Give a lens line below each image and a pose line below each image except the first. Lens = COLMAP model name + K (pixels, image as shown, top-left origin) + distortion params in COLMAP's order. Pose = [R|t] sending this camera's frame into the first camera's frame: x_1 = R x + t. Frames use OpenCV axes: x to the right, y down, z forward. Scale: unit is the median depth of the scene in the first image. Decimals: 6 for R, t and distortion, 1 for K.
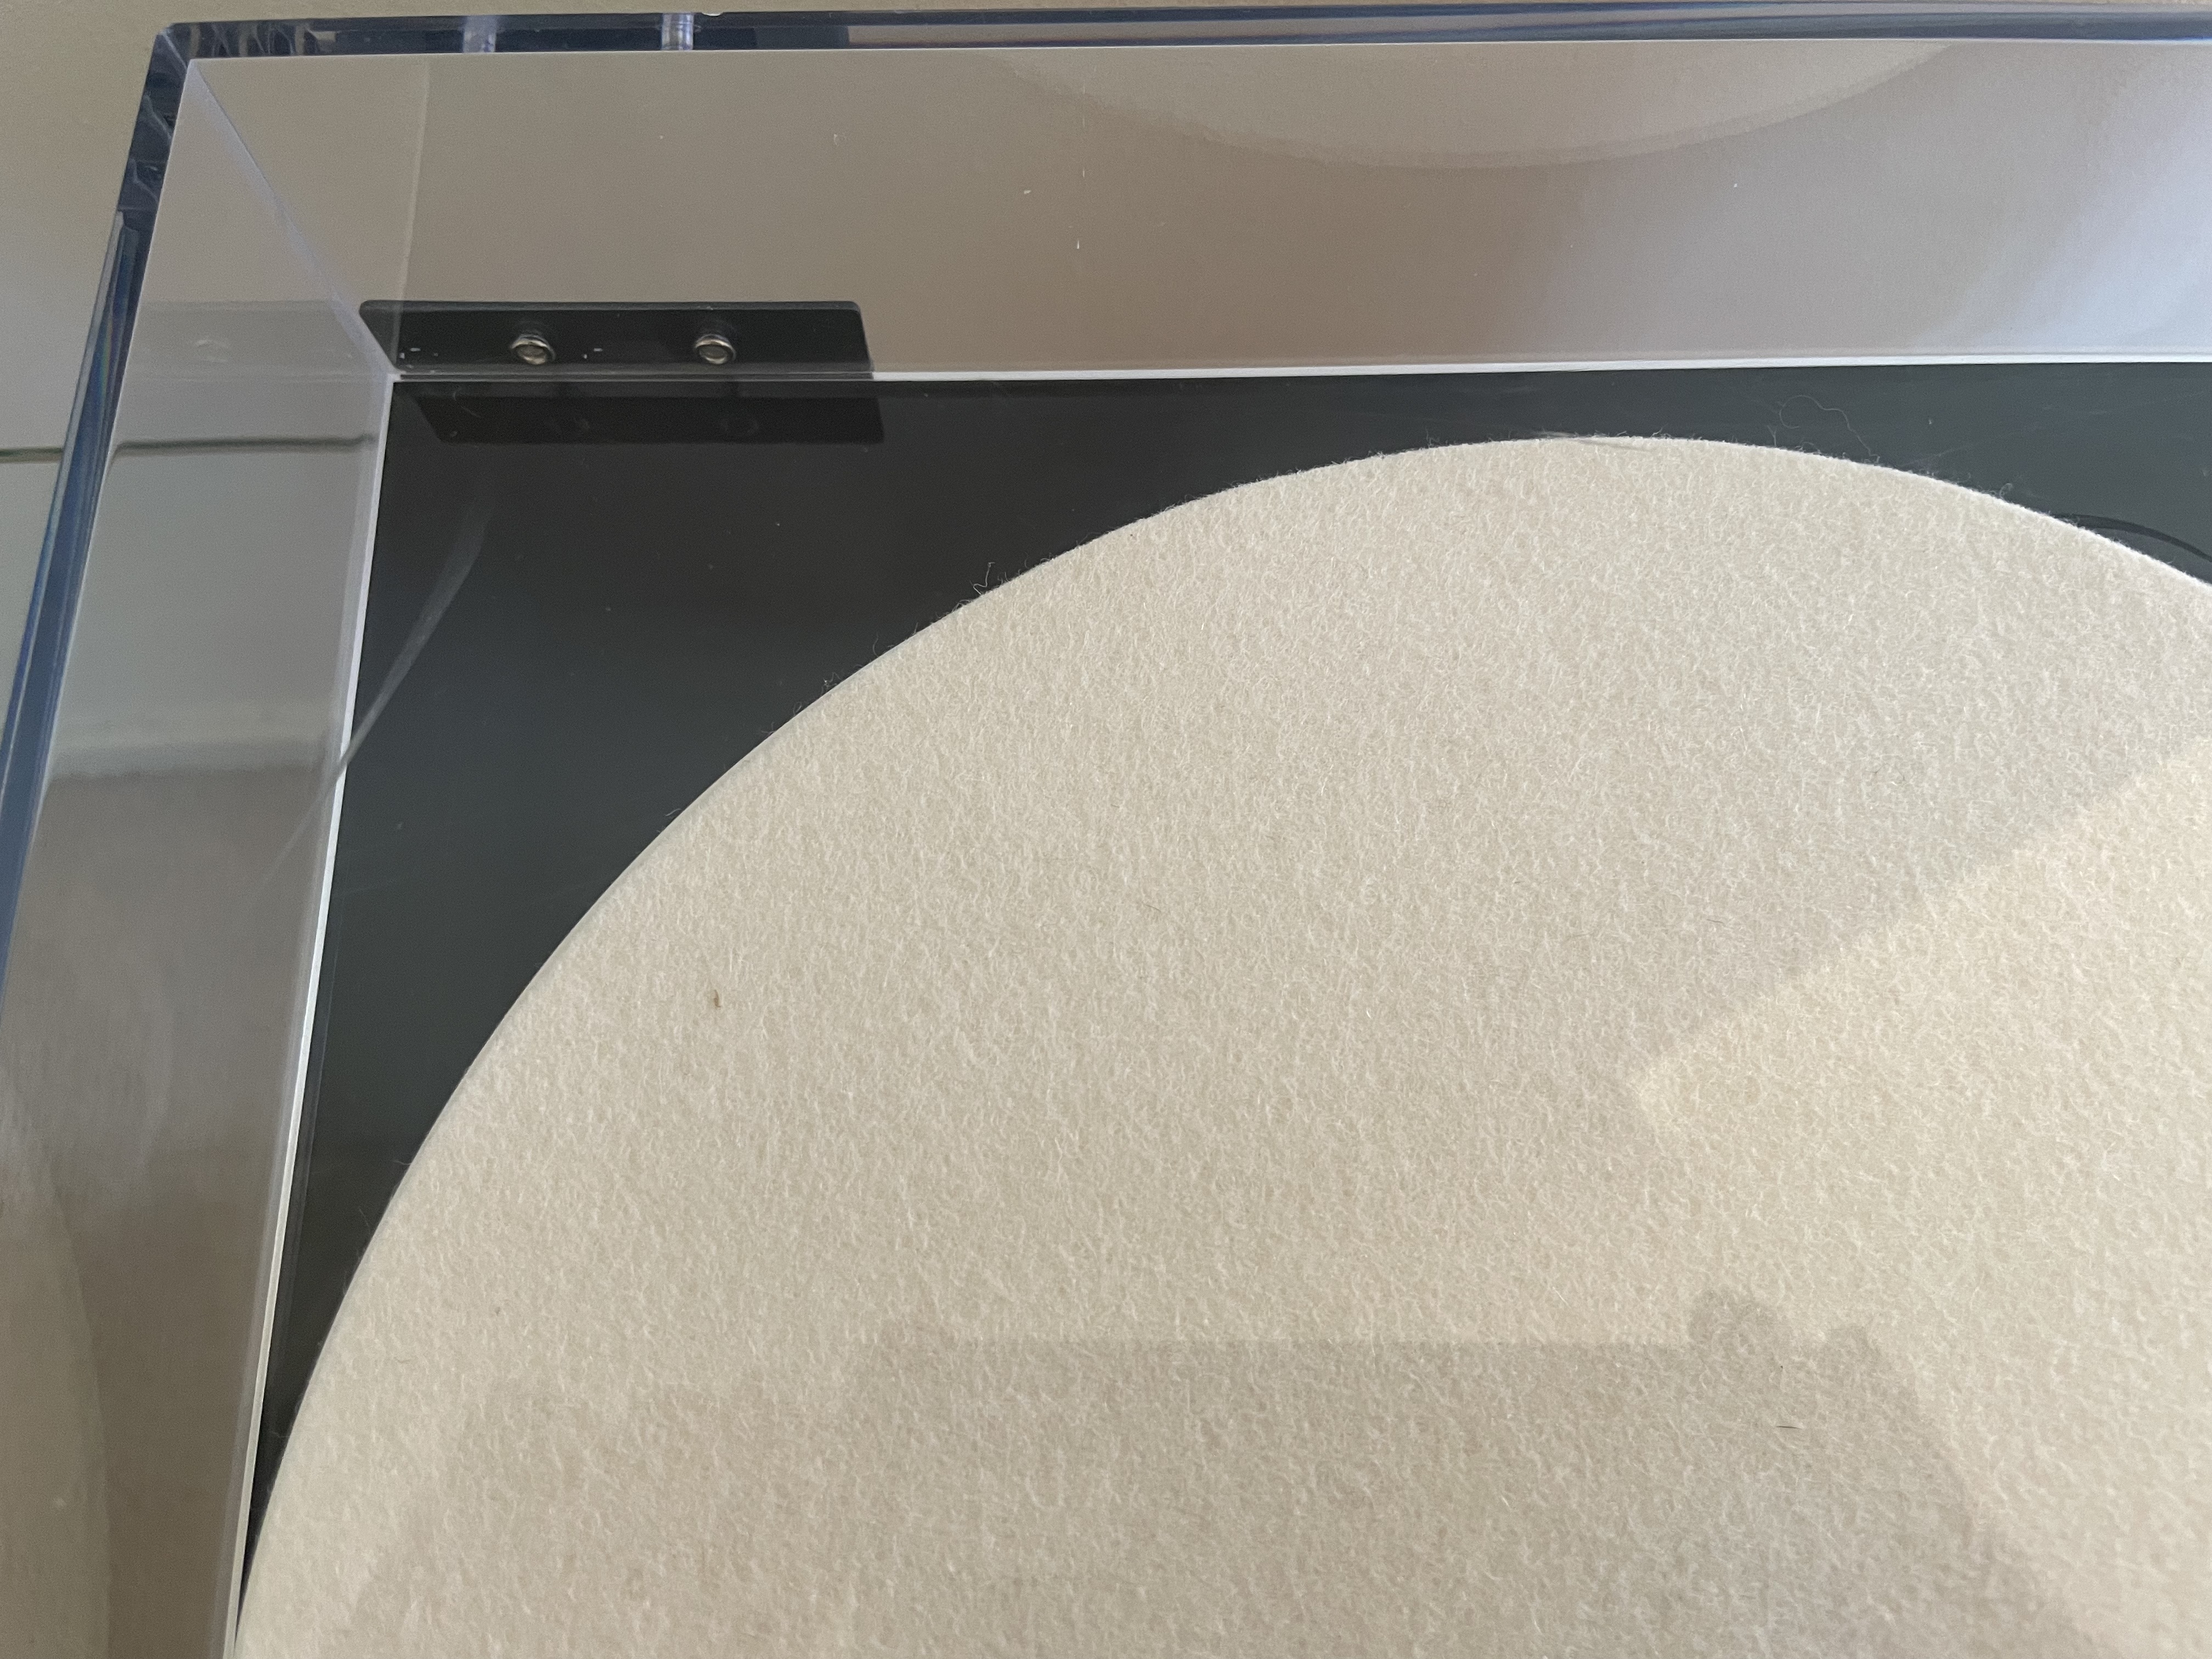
lens RADIAL K [[1665.7, 0, 1113.3], [0, 1665.7, 833.5], [0, 0, 1]] dist [0.112432, -0.185008]
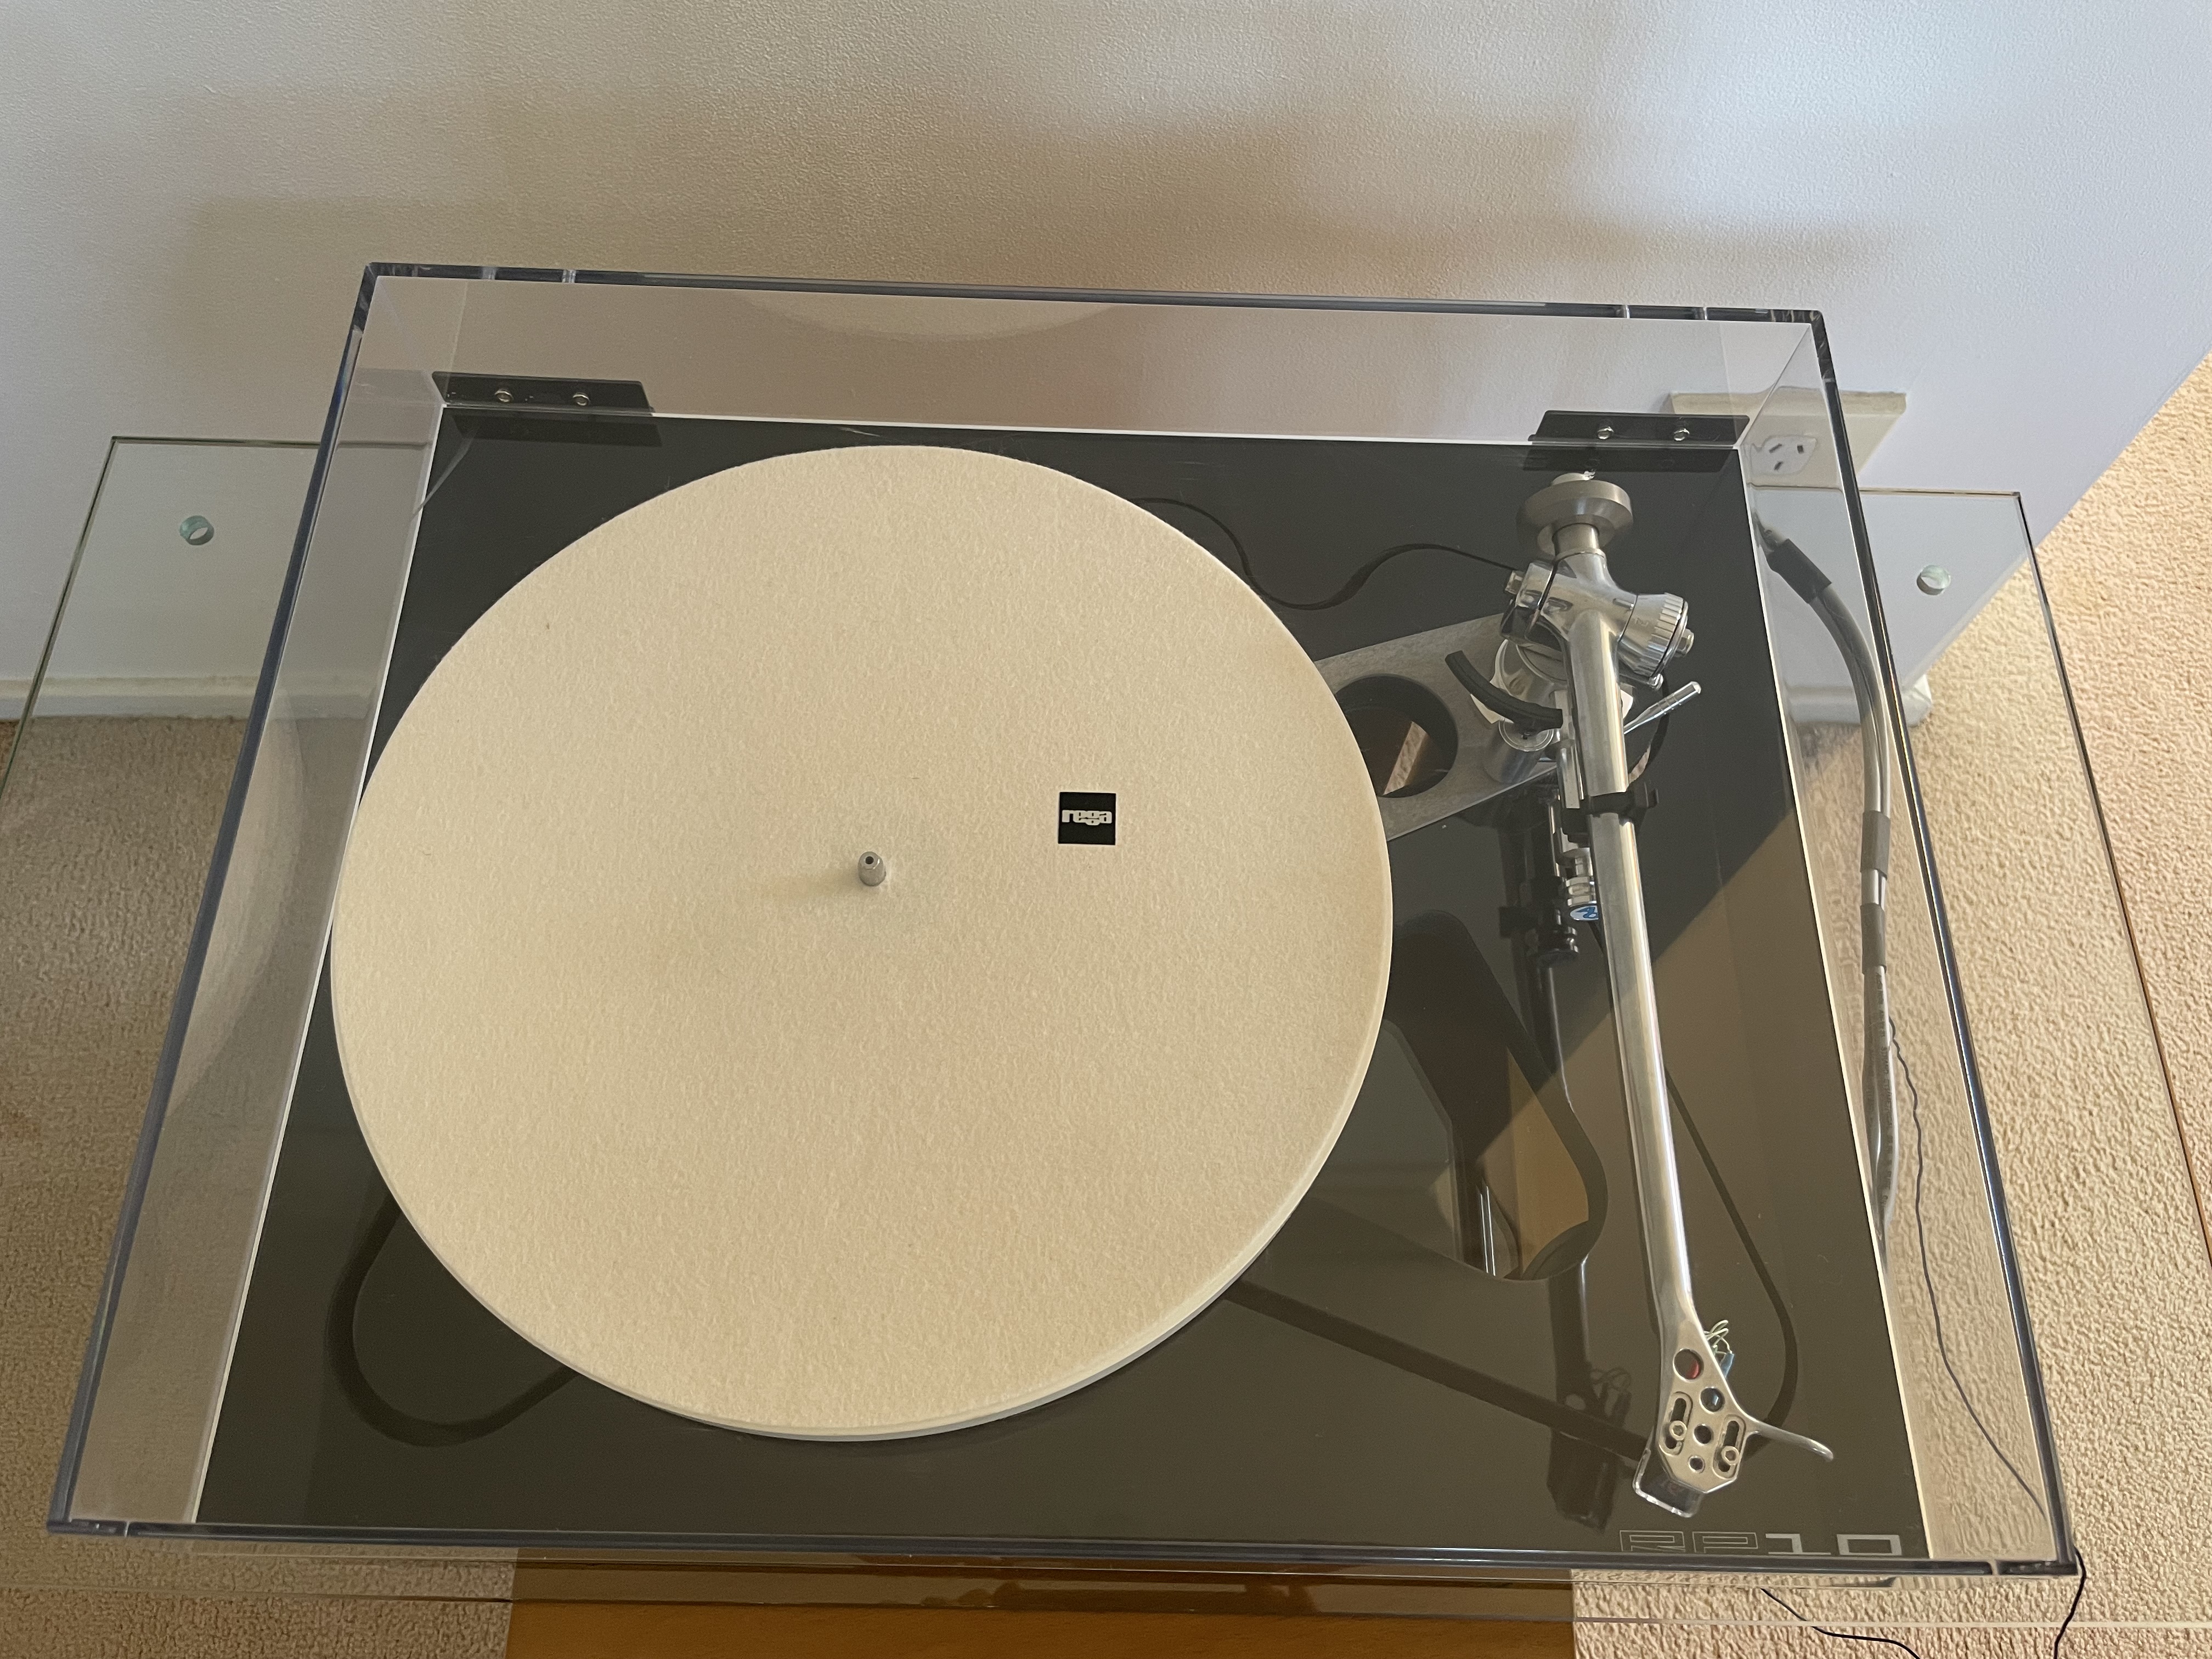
lens RADIAL K [[1665.7, 0, 1113.3], [0, 1665.7, 833.5], [0, 0, 1]] dist [0.112432, -0.185008]
pose [[0.999011, 0.044336, -0.003425, 0.672294], [-0.044464, 0.994906, -0.090475, 0.616964], [-0.000604, 0.090538, 0.995893, -1.608278]]
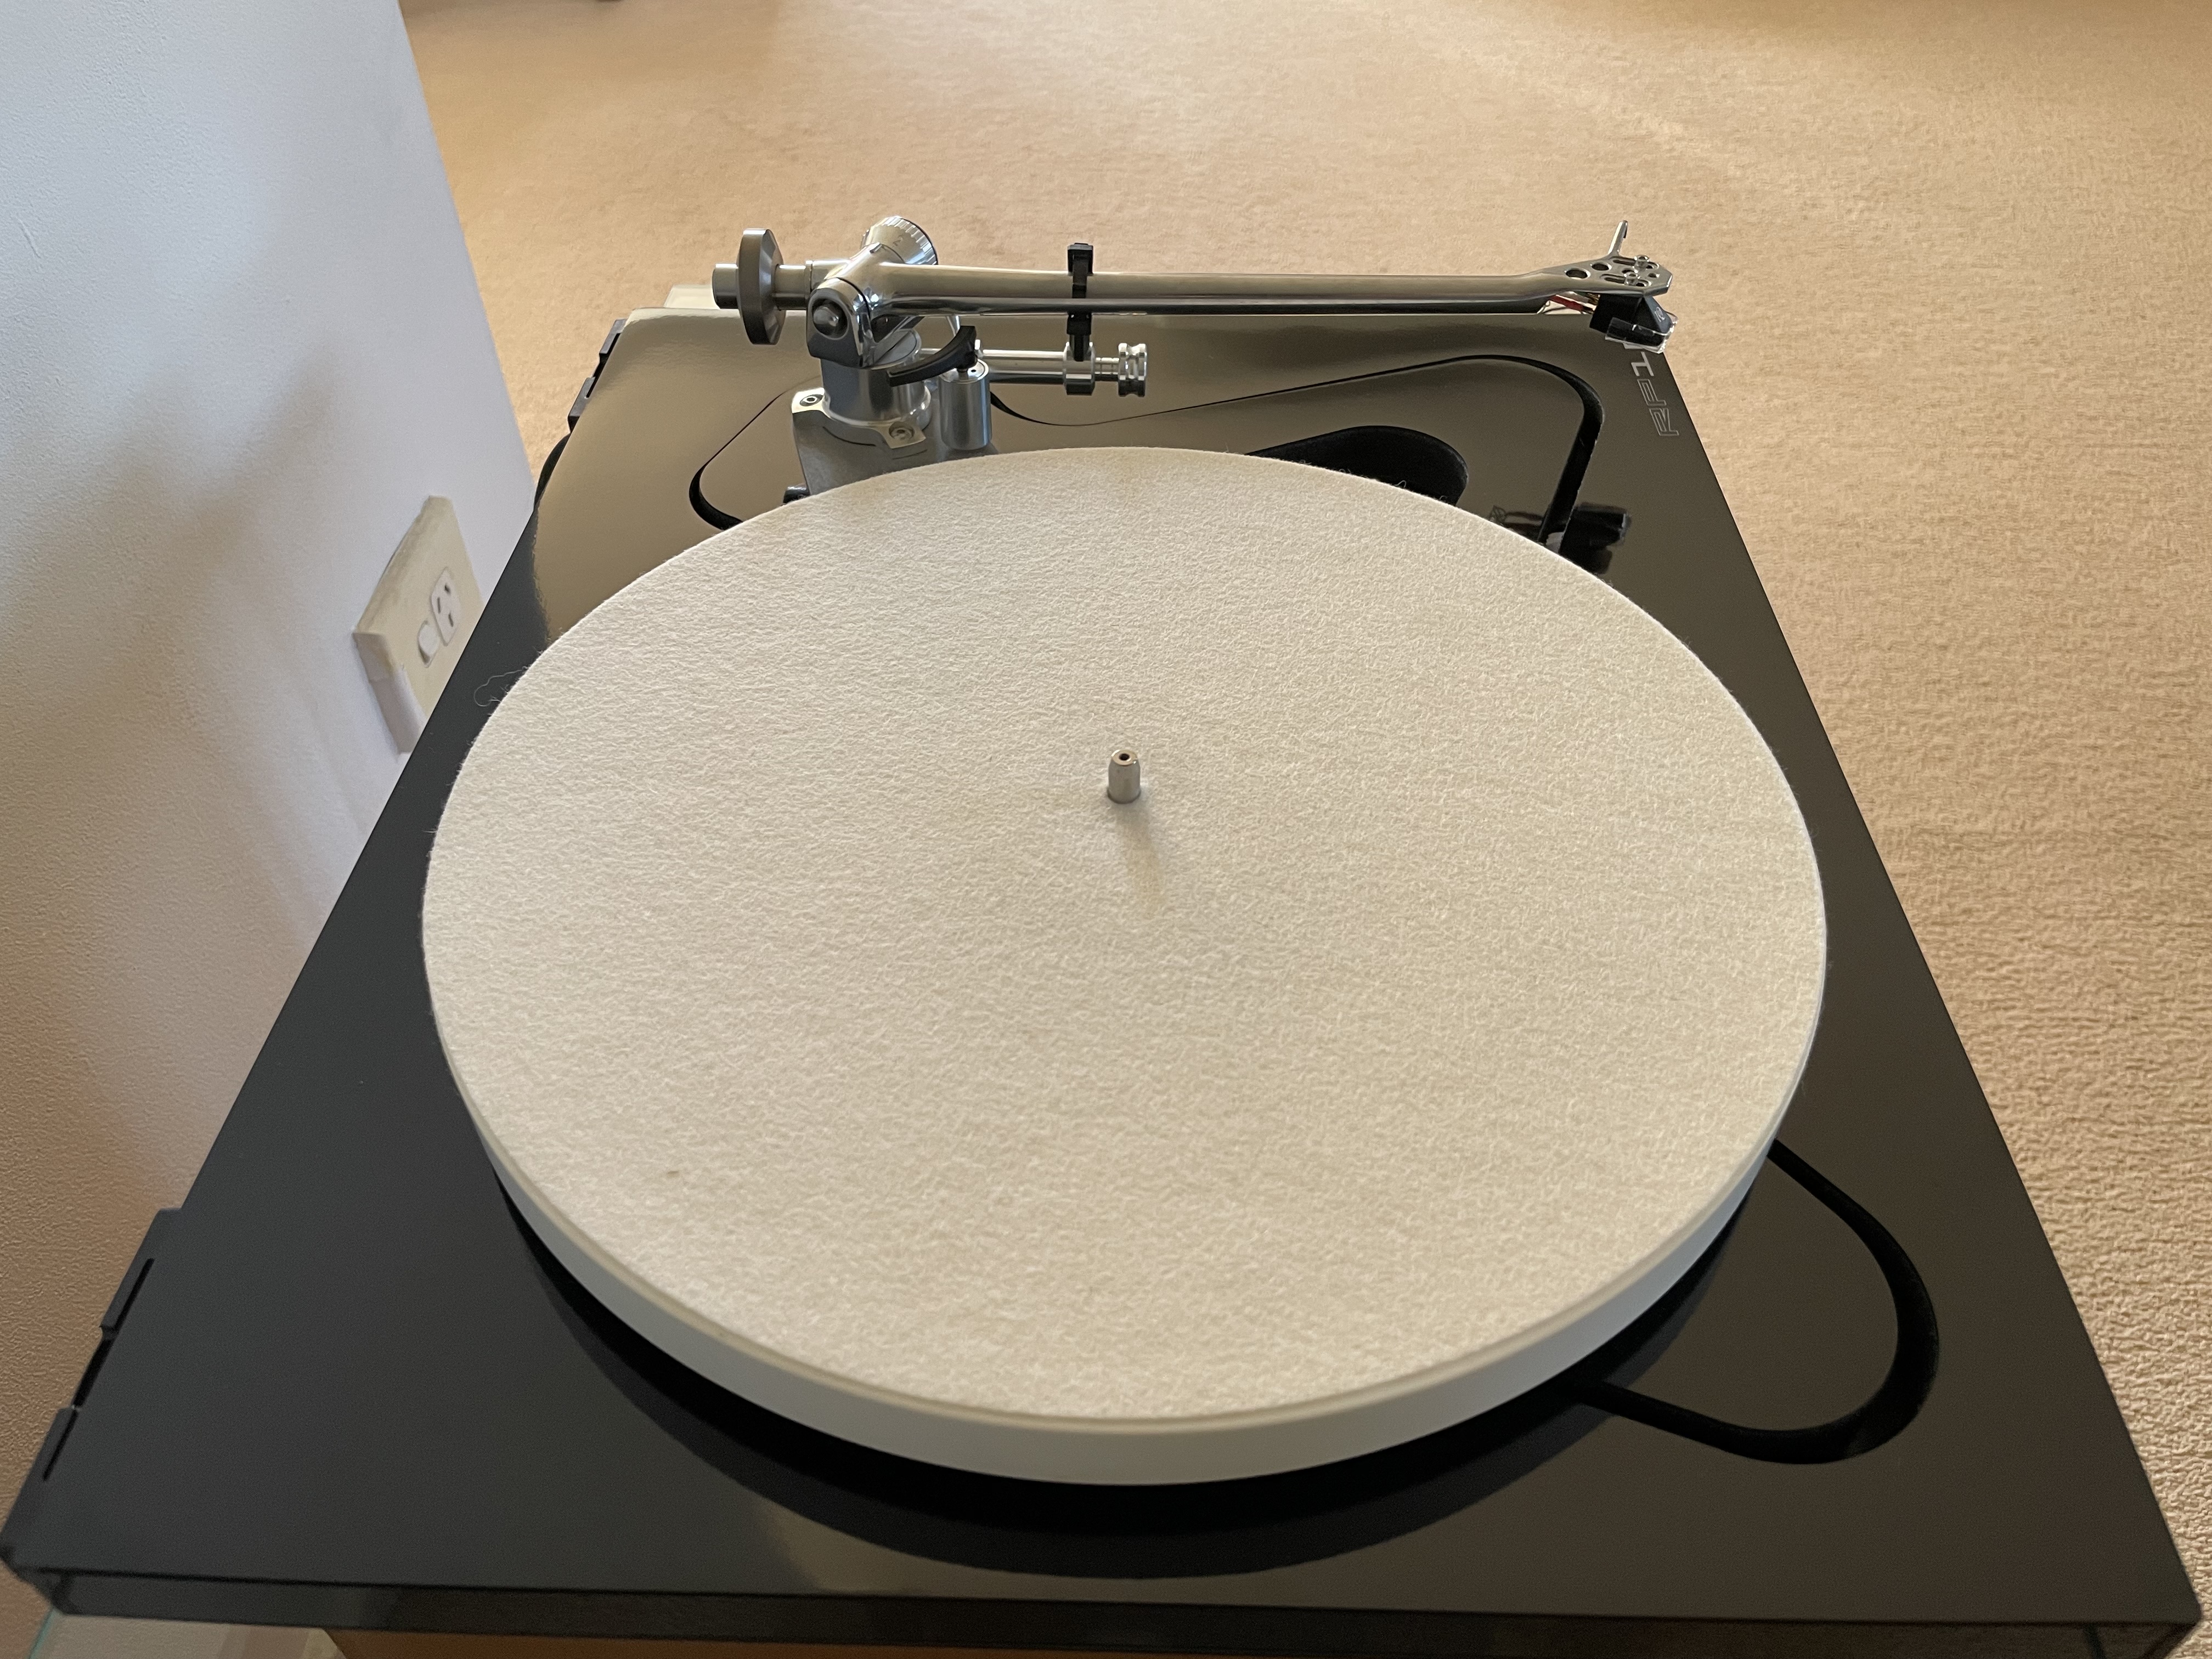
lens RADIAL K [[1665.7, 0, 1113.3], [0, 1665.7, 833.5], [0, 0, 1]] dist [0.112432, -0.185008]
pose [[0.049800, -0.696461, 0.715864, -1.106928], [0.944068, 0.266754, 0.193849, 0.095759], [-0.325968, 0.666171, 0.670792, -0.406789]]
